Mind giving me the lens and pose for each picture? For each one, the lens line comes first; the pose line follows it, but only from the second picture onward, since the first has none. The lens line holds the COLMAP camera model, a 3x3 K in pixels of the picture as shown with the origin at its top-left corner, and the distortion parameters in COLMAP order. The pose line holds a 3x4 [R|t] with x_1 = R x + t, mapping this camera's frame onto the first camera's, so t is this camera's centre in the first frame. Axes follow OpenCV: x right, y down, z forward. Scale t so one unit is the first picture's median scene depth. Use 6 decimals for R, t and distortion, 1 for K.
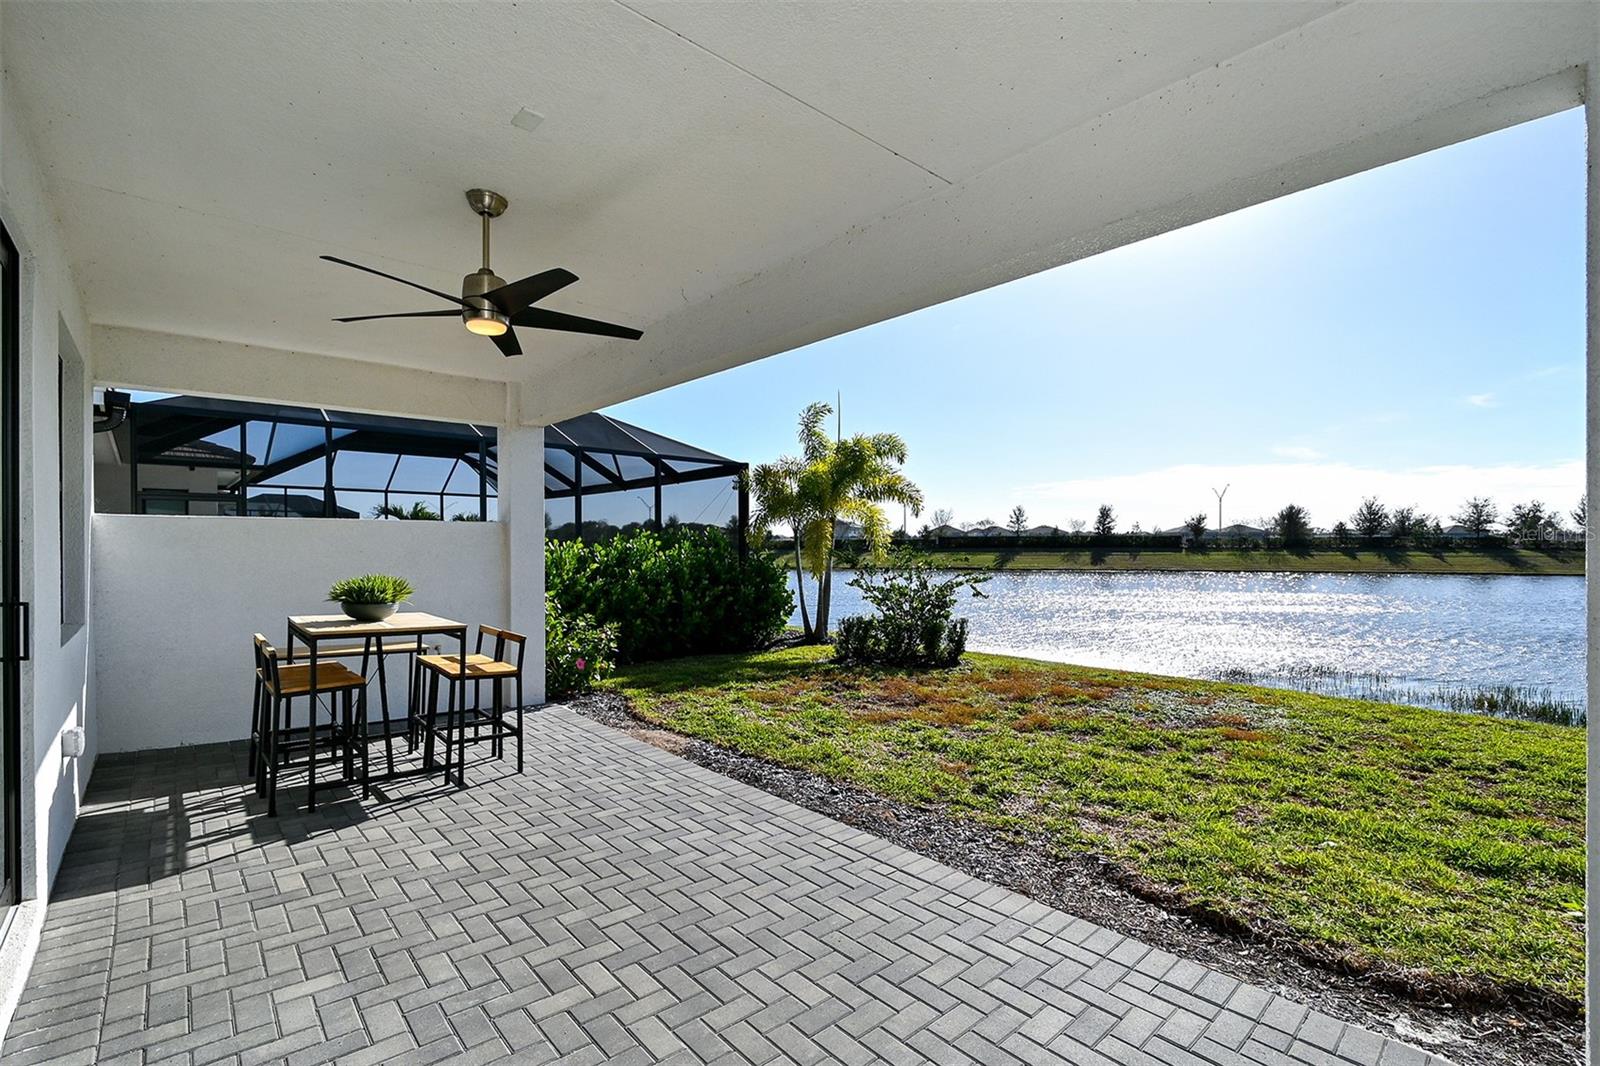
lens RADIAL K [[731.8, 0, 832.6], [0, 731.8, 555.3], [0, 0, 1]] dist [-0.004441, -0.001895]
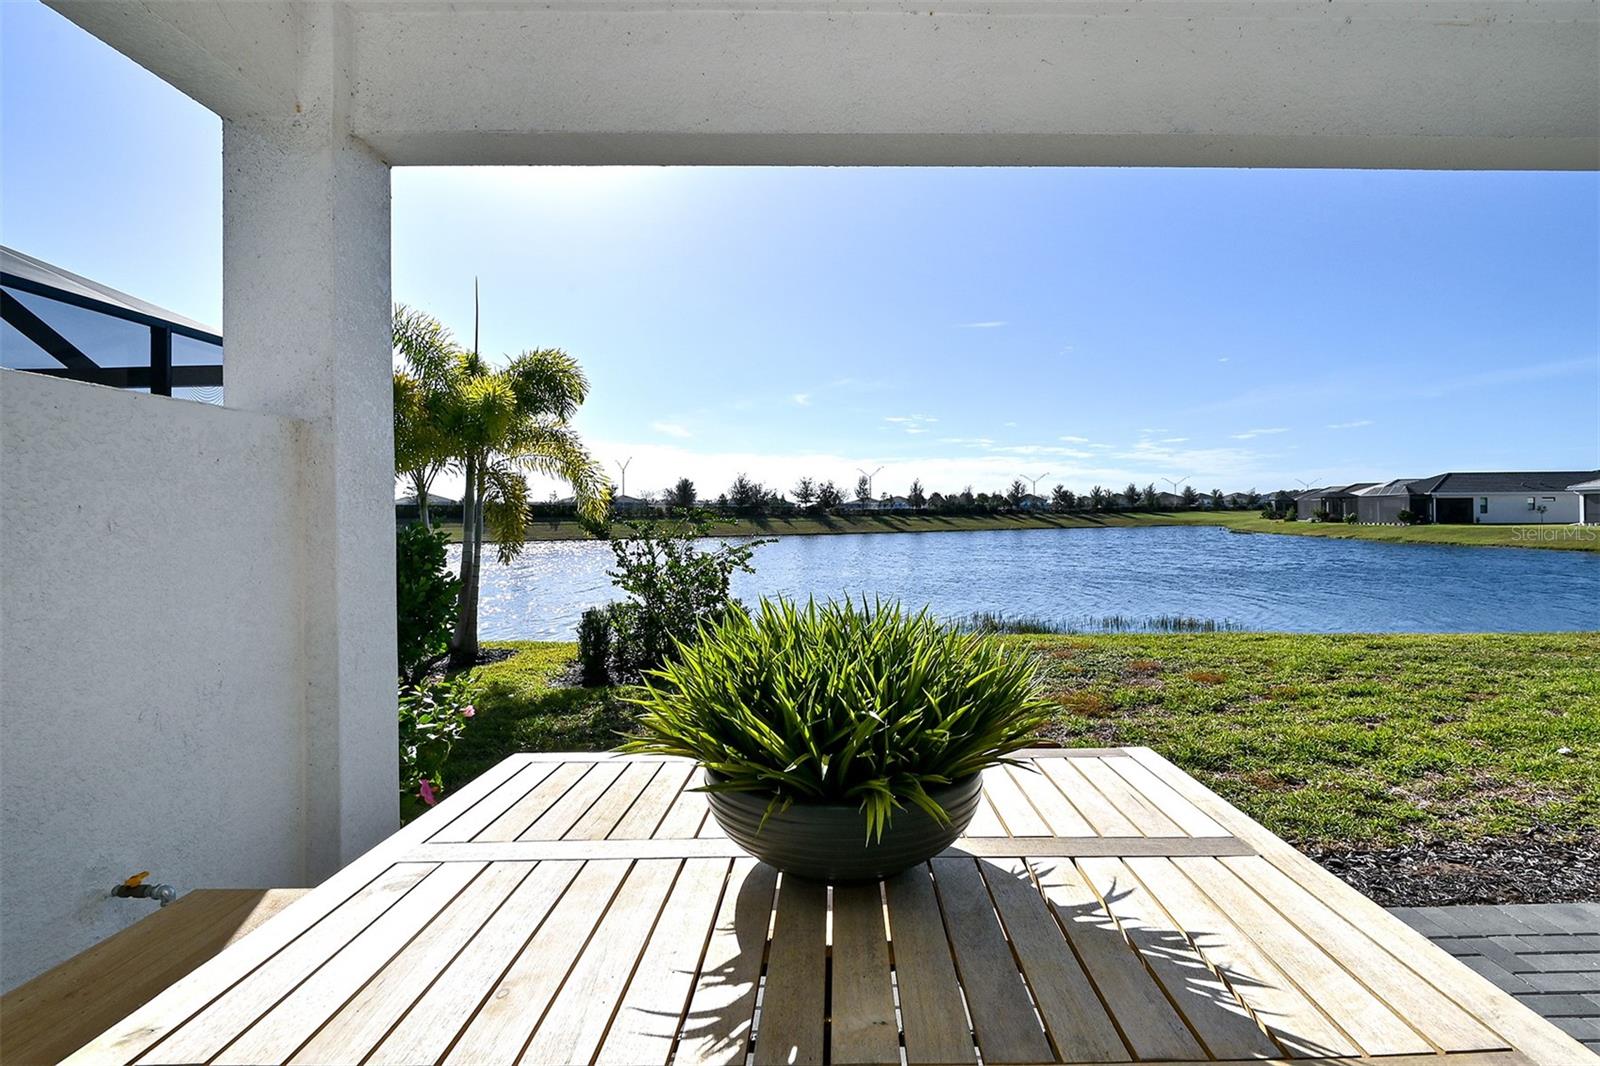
lens RADIAL K [[731.8, 0, 843.0], [0, 731.8, 520.3], [0, 0, 1]] dist [-0.004441, -0.001895]
pose [[0.660209, -0.011797, 0.750989, -0.281670], [0.017344, 0.999849, 0.000458, 0.001752], [-0.750882, 0.012722, 0.660314, 0.322186]]
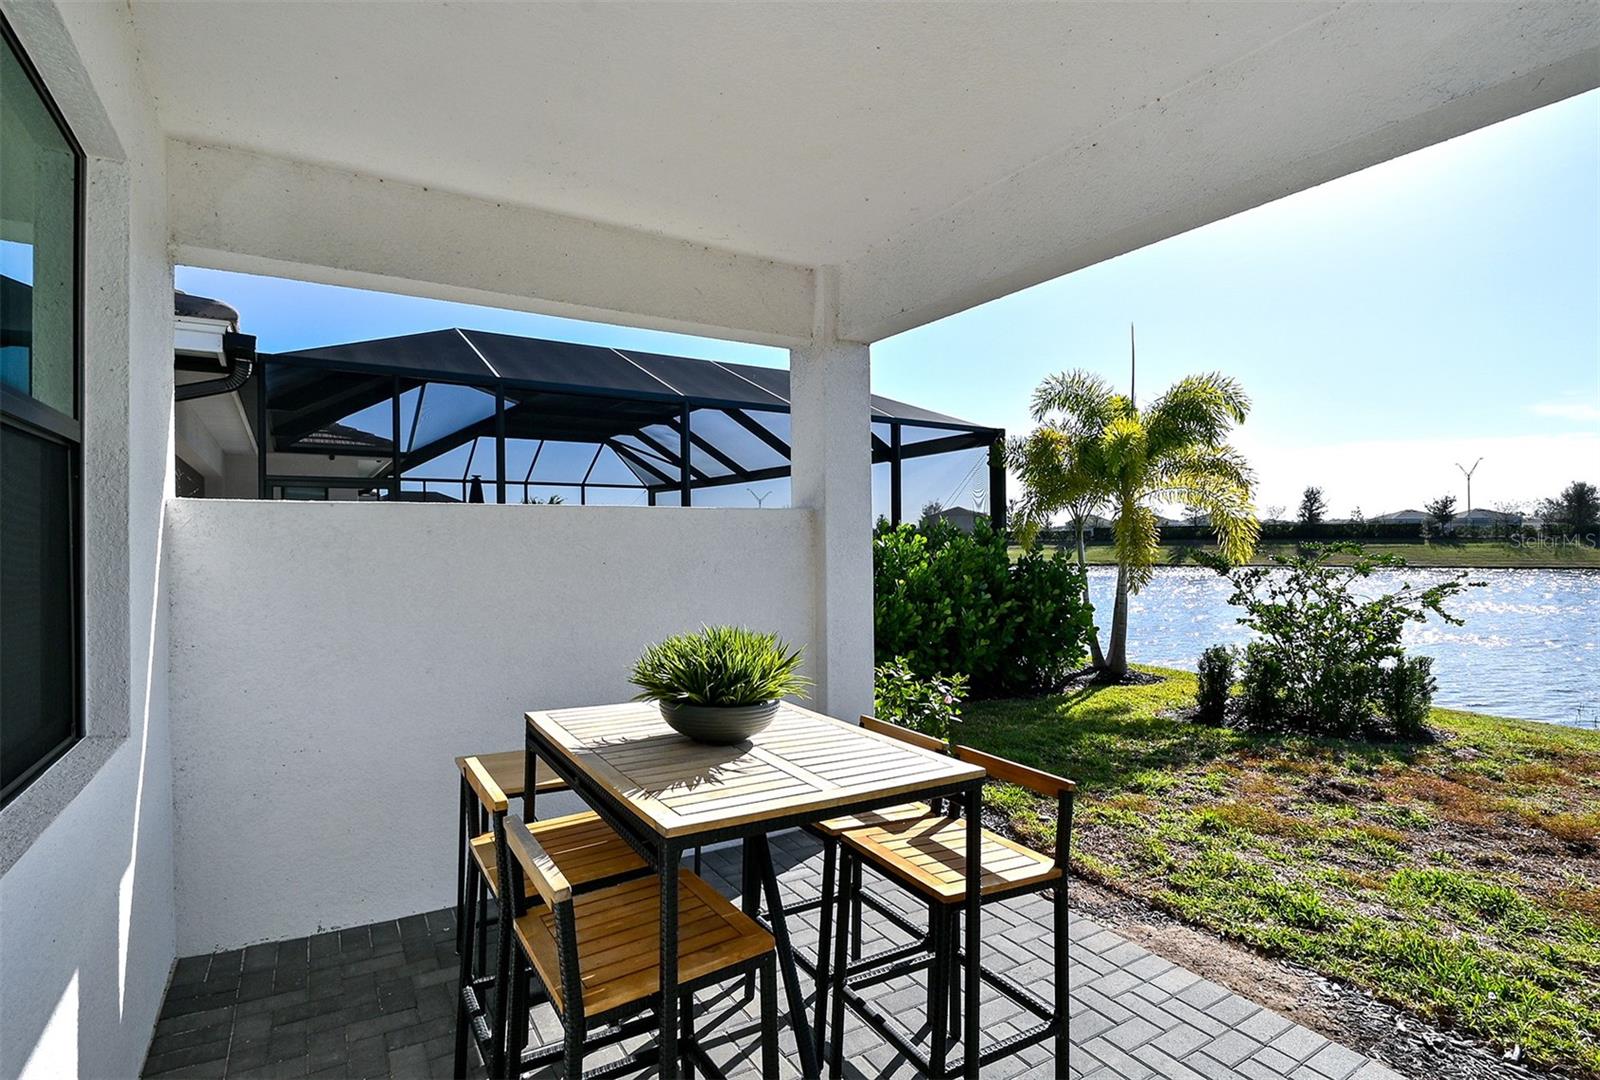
lens RADIAL K [[773.9, 0, 797.5], [0, 773.9, 540.9], [0, 0, 1]] dist [-0.000967, -0.000647]
pose [[0.984188, -0.008356, -0.176928, -0.187766], [0.006336, 0.999908, -0.011974, -0.006586], [0.177012, 0.010663, 0.984151, 0.210908]]
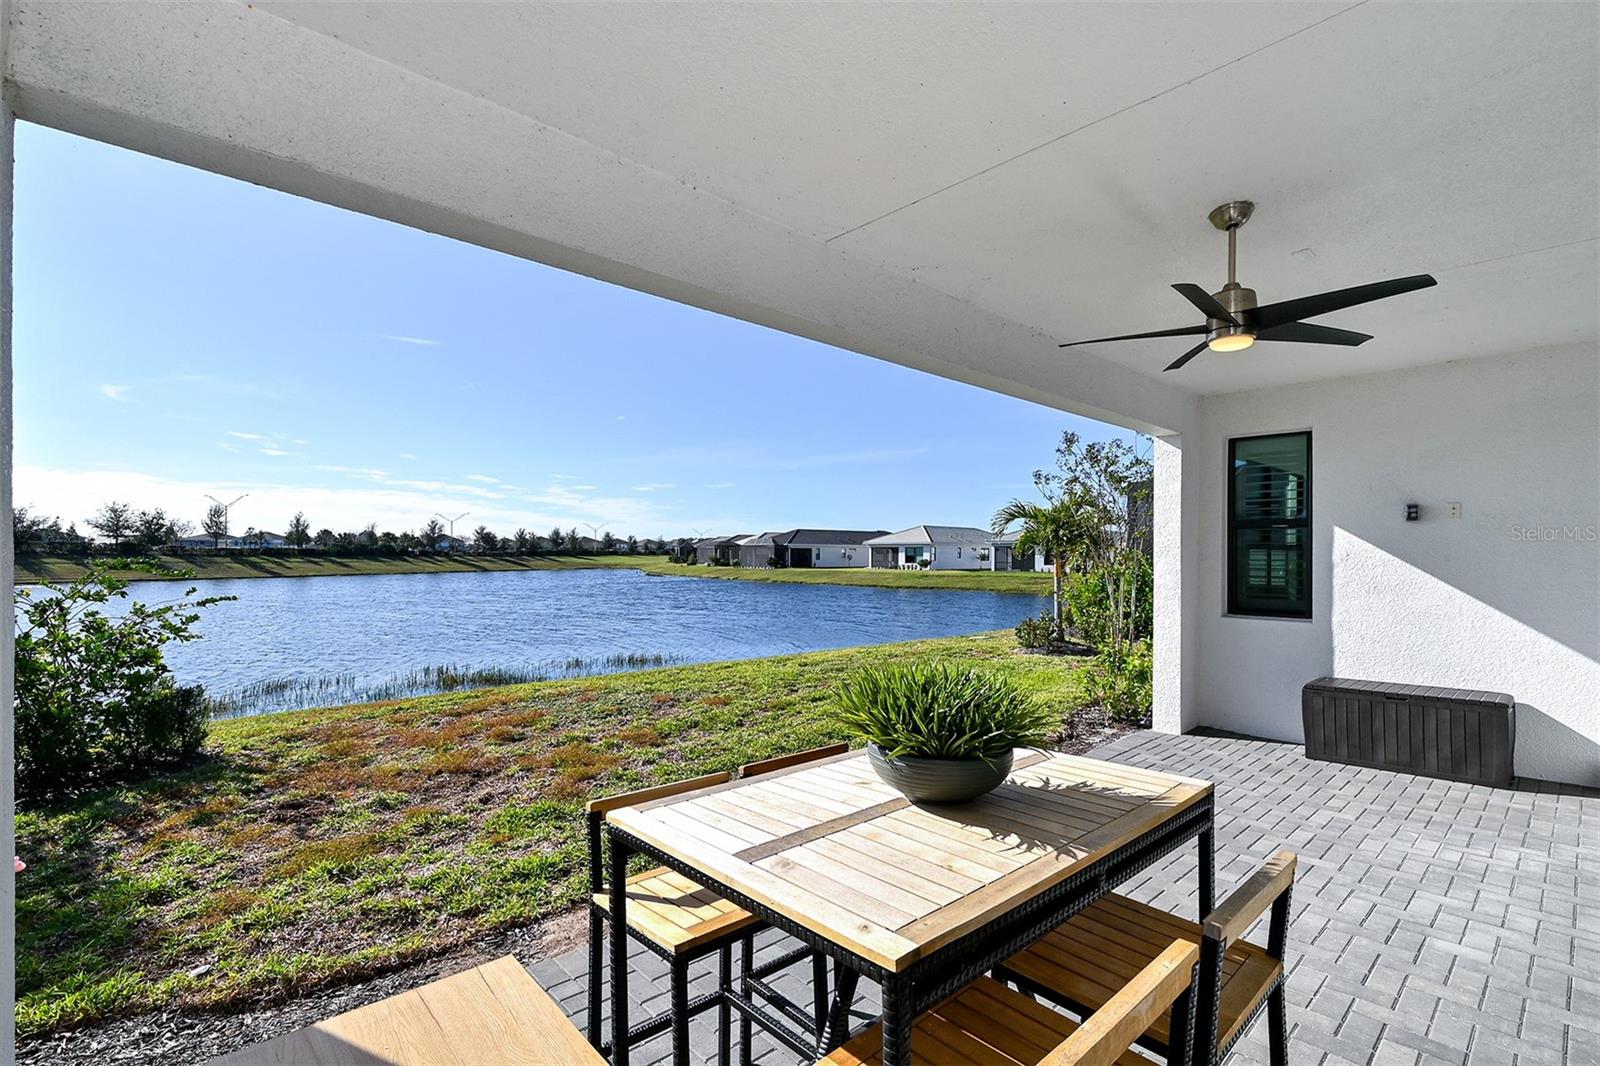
lens RADIAL K [[731.8, 0, 807.4], [0, 731.8, 557.4], [0, 0, 1]] dist [-0.004441, -0.001895]
pose [[-0.005893, -0.003995, 0.999975, -0.356469], [0.008251, 0.999958, 0.004044, -0.008985], [-0.999949, 0.008275, -0.005860, 0.389118]]
